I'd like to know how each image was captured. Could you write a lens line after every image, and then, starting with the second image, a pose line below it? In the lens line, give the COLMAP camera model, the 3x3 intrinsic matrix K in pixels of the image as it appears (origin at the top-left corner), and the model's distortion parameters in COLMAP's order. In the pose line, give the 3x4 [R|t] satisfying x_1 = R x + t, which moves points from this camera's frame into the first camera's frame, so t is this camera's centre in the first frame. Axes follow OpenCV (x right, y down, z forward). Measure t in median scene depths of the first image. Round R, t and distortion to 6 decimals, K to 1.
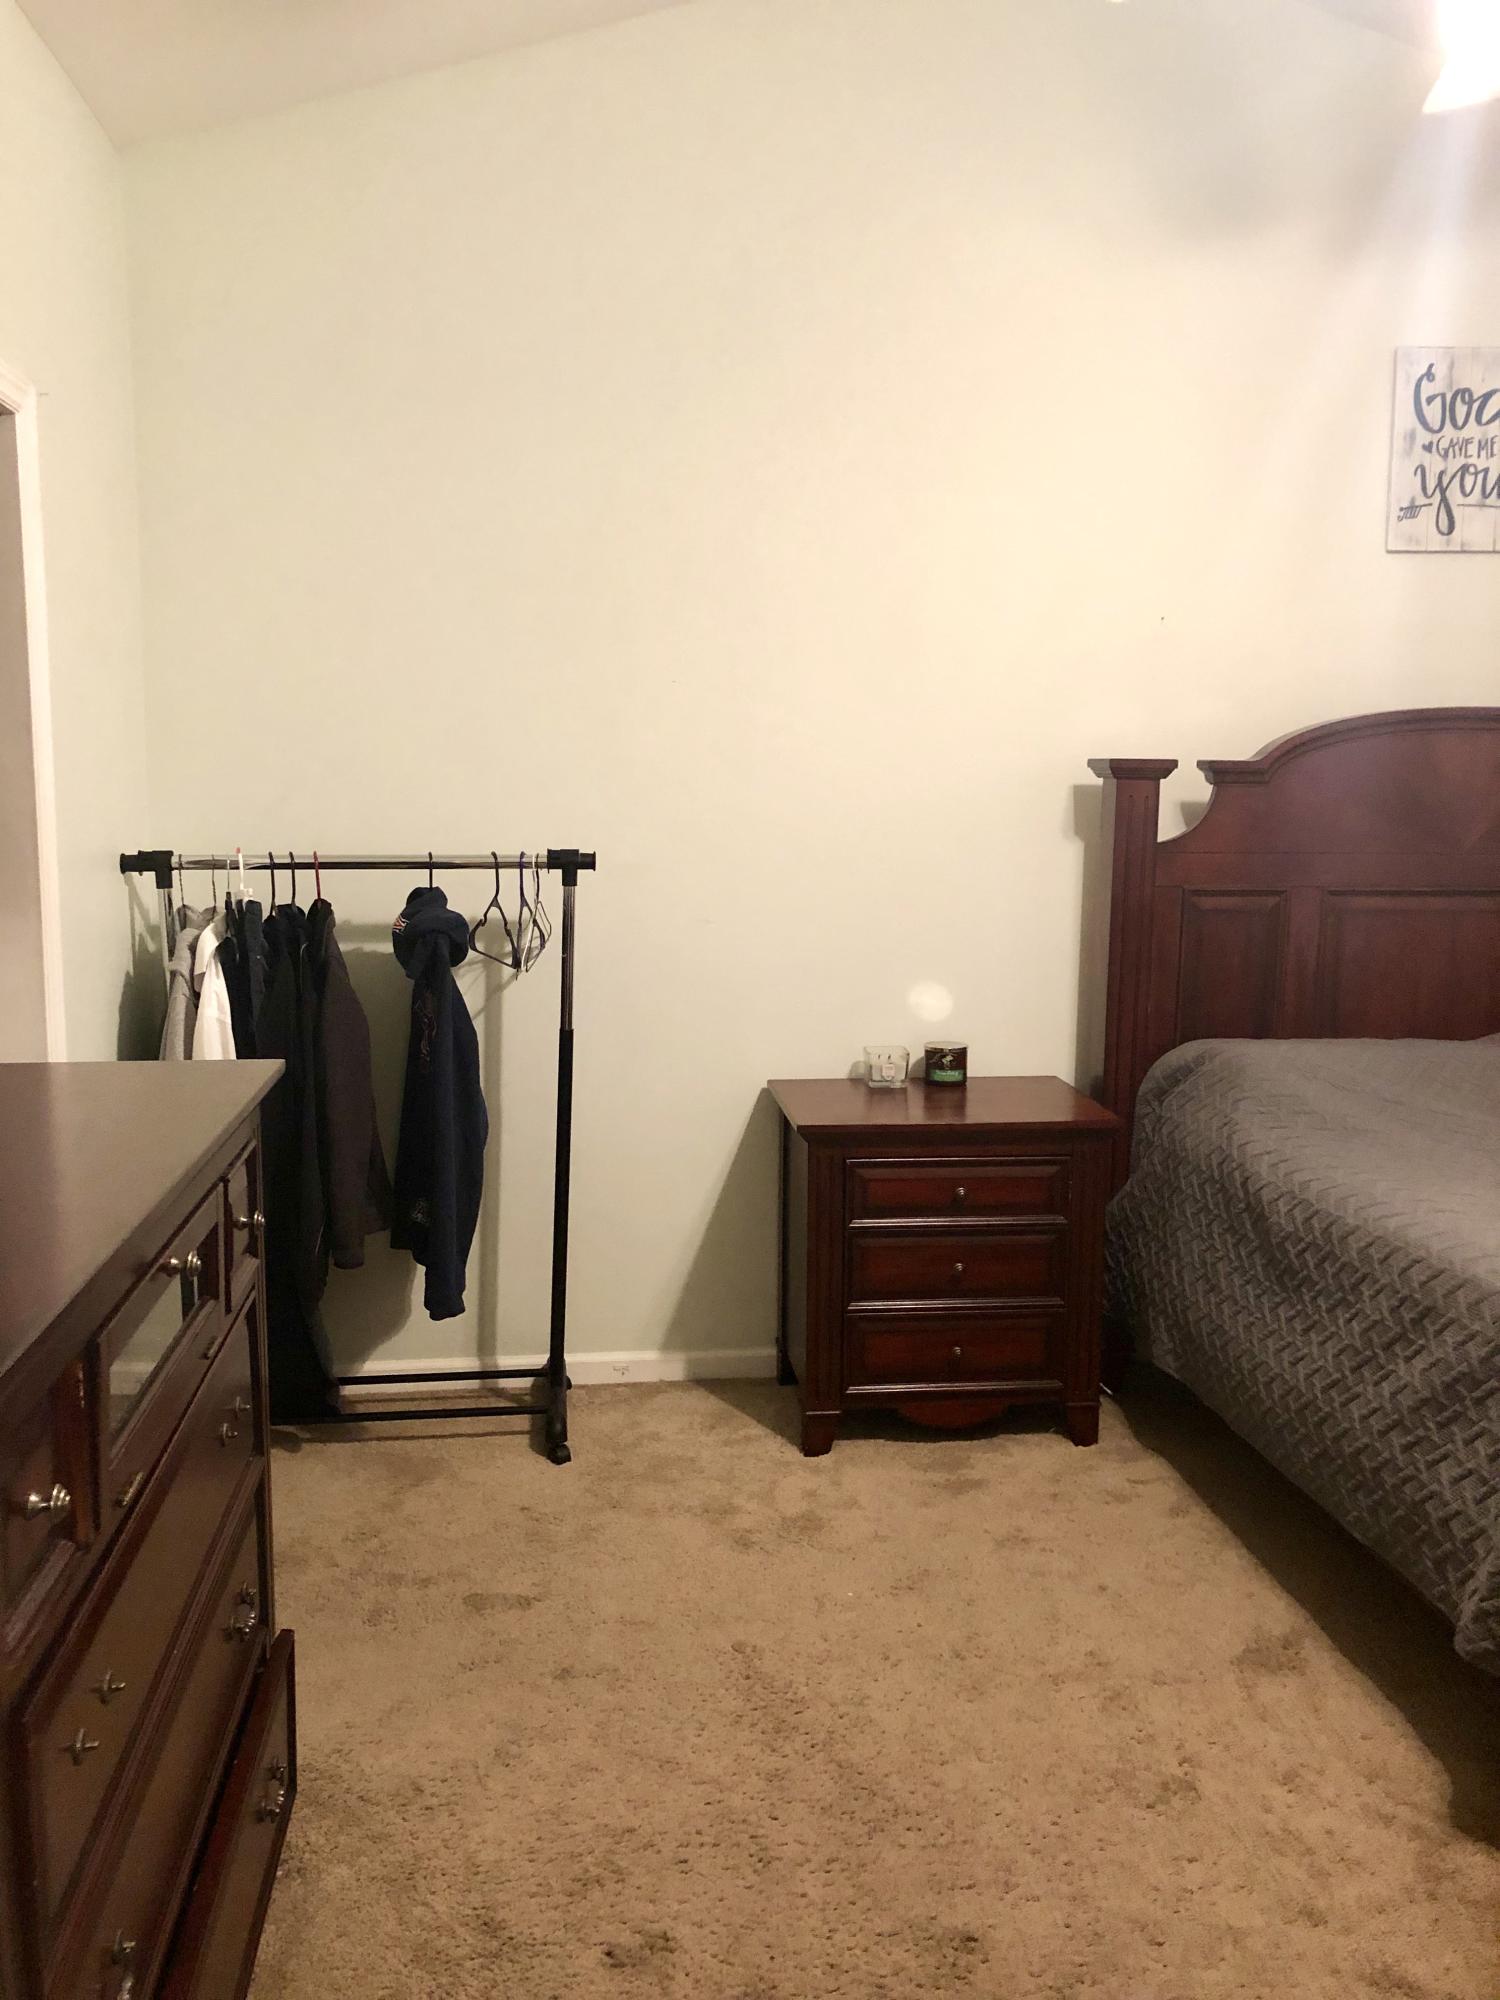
lens RADIAL K [[1628.4, 0, 749.8], [0, 1628.4, 987.5], [0, 0, 1]] dist [0.037493, -0.041198]
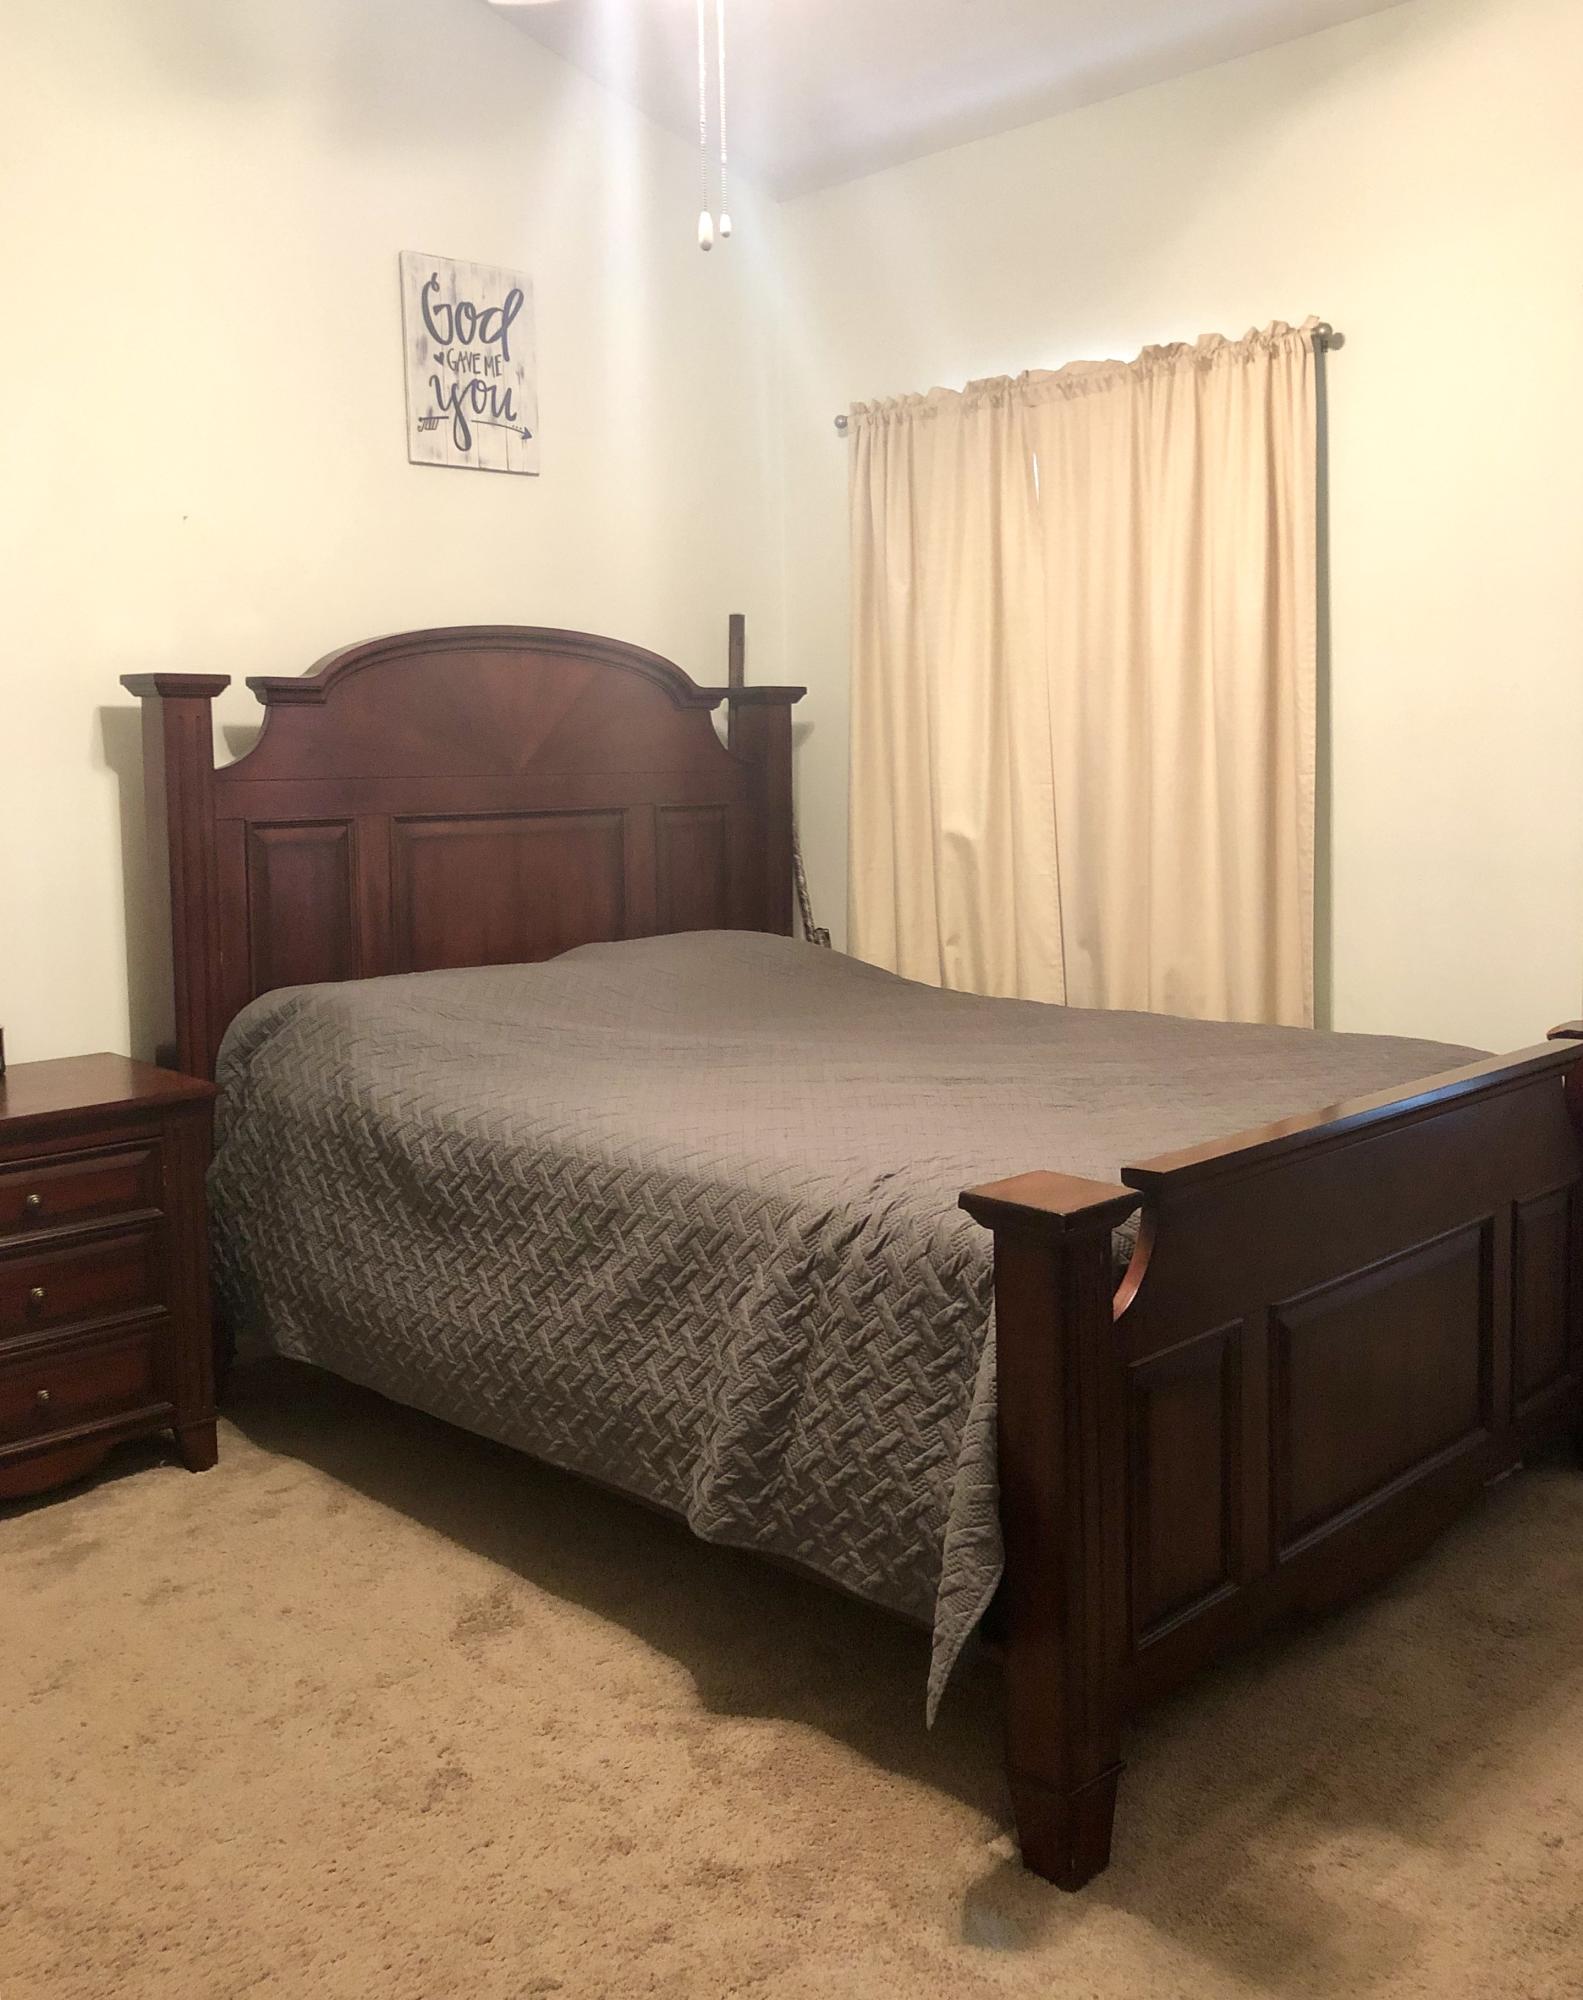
lens RADIAL K [[1796.9, 0, 812.0], [0, 1796.9, 937.0], [0, 0, 1]] dist [0.015880, 0.008018]
pose [[0.787477, -0.083657, 0.610640, -0.109855], [0.096627, 0.995251, 0.011739, 0.023701], [-0.608723, 0.049760, 0.791821, 0.047618]]
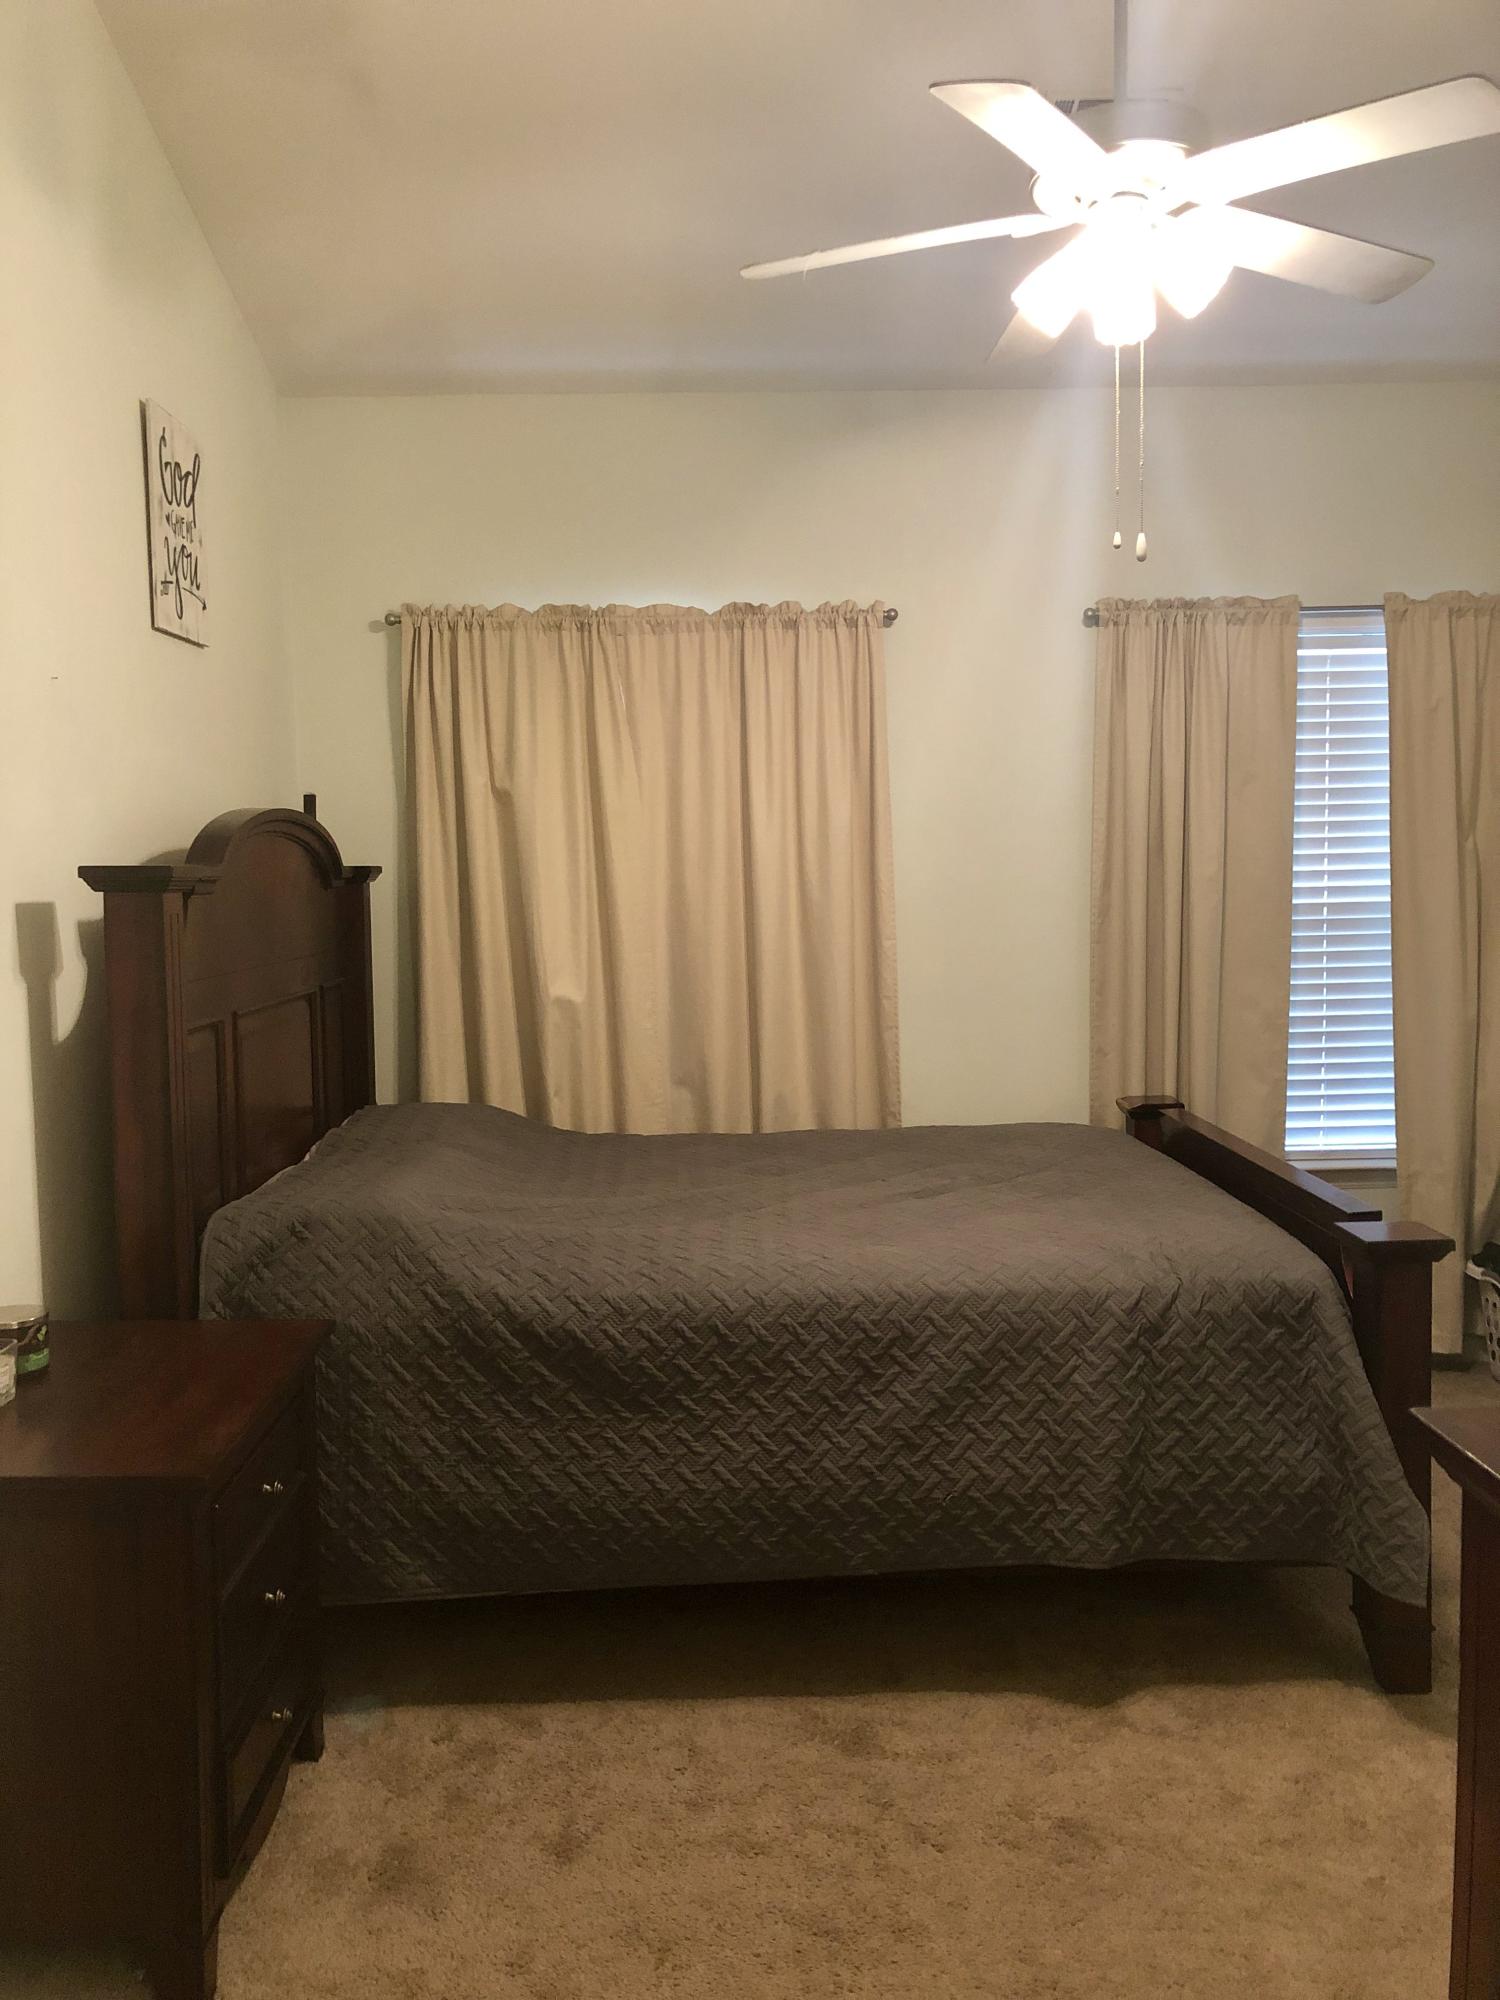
lens RADIAL K [[1628.4, 0, 732.8], [0, 1628.4, 993.7], [0, 0, 1]] dist [0.037493, -0.041198]
pose [[0.097655, -0.089755, 0.991165, -0.563674], [0.139595, 0.987315, 0.075653, -0.116095], [-0.985382, 0.130974, 0.108946, 0.755170]]
